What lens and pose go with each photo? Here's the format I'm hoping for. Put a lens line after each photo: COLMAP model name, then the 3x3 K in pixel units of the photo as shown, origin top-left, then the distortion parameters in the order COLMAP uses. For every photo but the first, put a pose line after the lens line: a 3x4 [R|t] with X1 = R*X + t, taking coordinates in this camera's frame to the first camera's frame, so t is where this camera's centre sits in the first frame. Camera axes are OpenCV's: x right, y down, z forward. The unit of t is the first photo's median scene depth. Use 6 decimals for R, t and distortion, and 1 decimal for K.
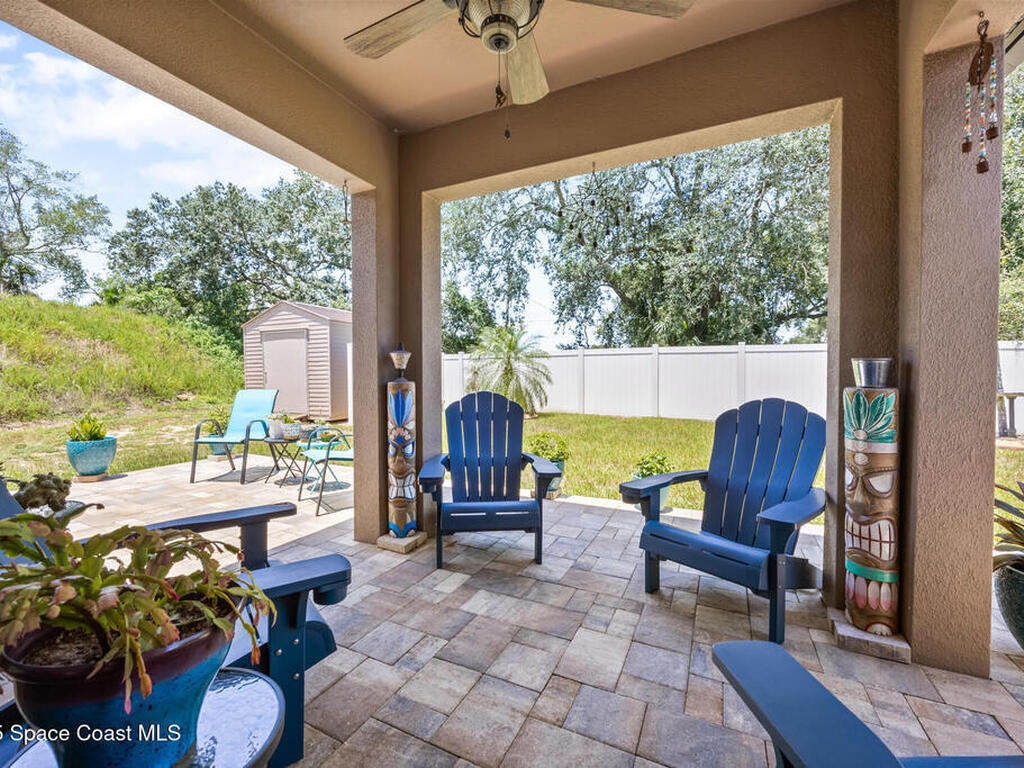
lens RADIAL K [[428.6, 0, 512.0], [0, 428.6, 384.0], [0, 0, 1]] dist [-0.002462, -0.000187]
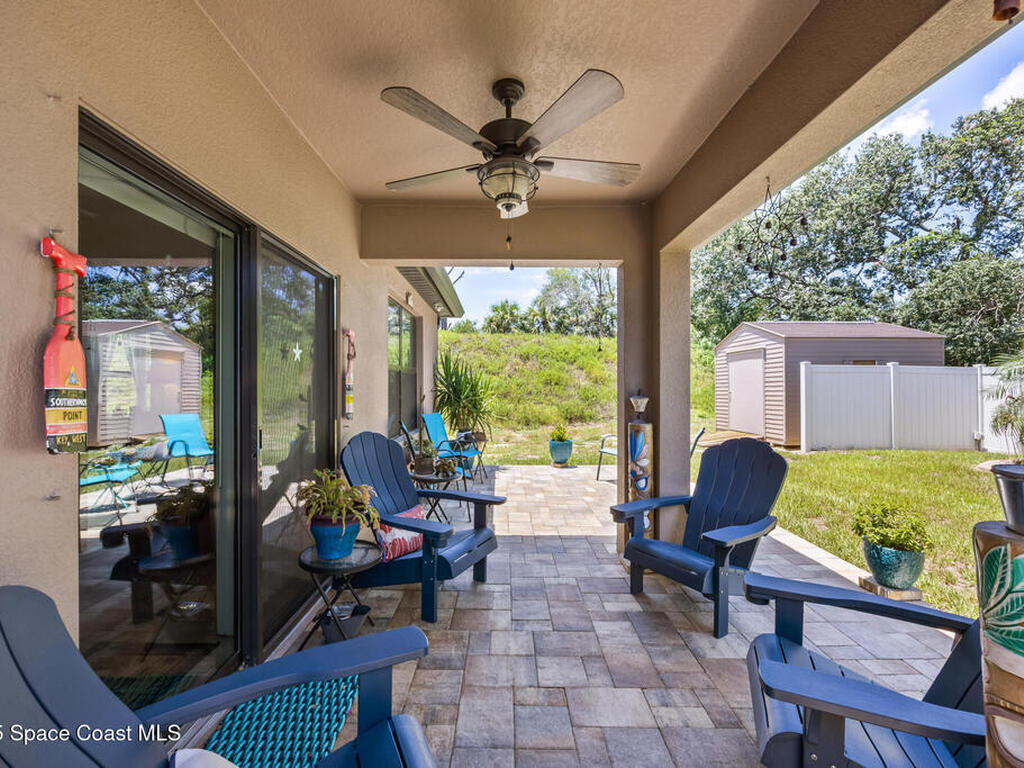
lens RADIAL K [[437.4, 0, 512.0], [0, 437.4, 384.0], [0, 0, 1]] dist [-0.002714, -0.000284]
pose [[0.452173, -0.005671, -0.891912, 0.173086], [-0.019752, 0.999671, -0.016369, -0.023002], [0.891711, 0.025019, 0.451913, 0.045645]]
